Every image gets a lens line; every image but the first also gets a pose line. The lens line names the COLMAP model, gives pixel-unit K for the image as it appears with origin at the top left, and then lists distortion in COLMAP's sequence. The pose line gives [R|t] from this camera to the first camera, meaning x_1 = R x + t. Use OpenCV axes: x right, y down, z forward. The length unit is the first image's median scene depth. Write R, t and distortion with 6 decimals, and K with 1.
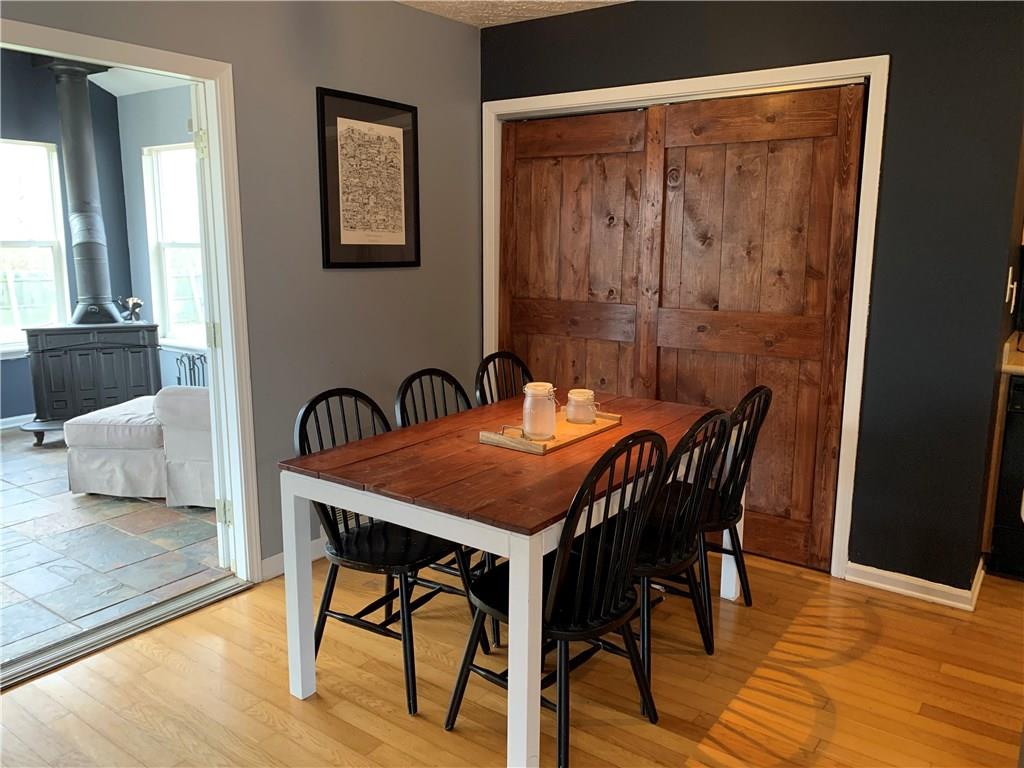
lens RADIAL K [[783.5, 0, 521.4], [0, 783.5, 364.2], [0, 0, 1]] dist [0.056698, -0.076888]
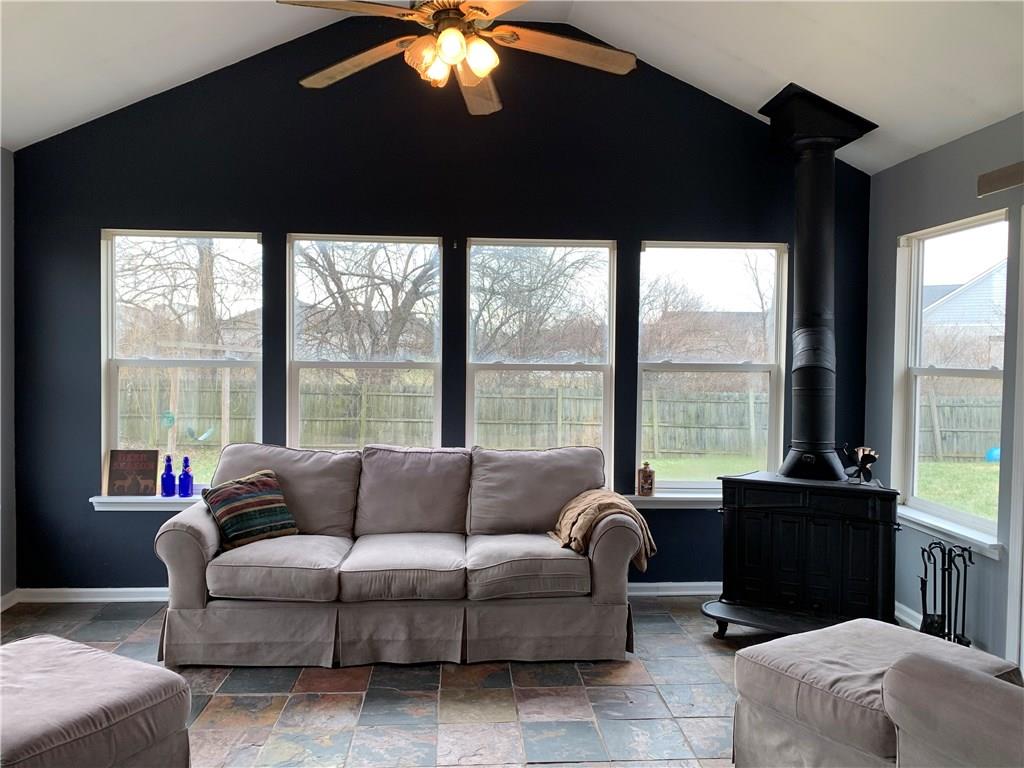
lens RADIAL K [[783.5, 0, 512.1], [0, 783.5, 386.6], [0, 0, 1]] dist [0.056698, -0.076888]
pose [[0.637699, 0.028401, -0.769762, -0.162372], [-0.128350, 0.989267, -0.069830, -0.048977], [0.759517, 0.143330, 0.634500, 0.330291]]
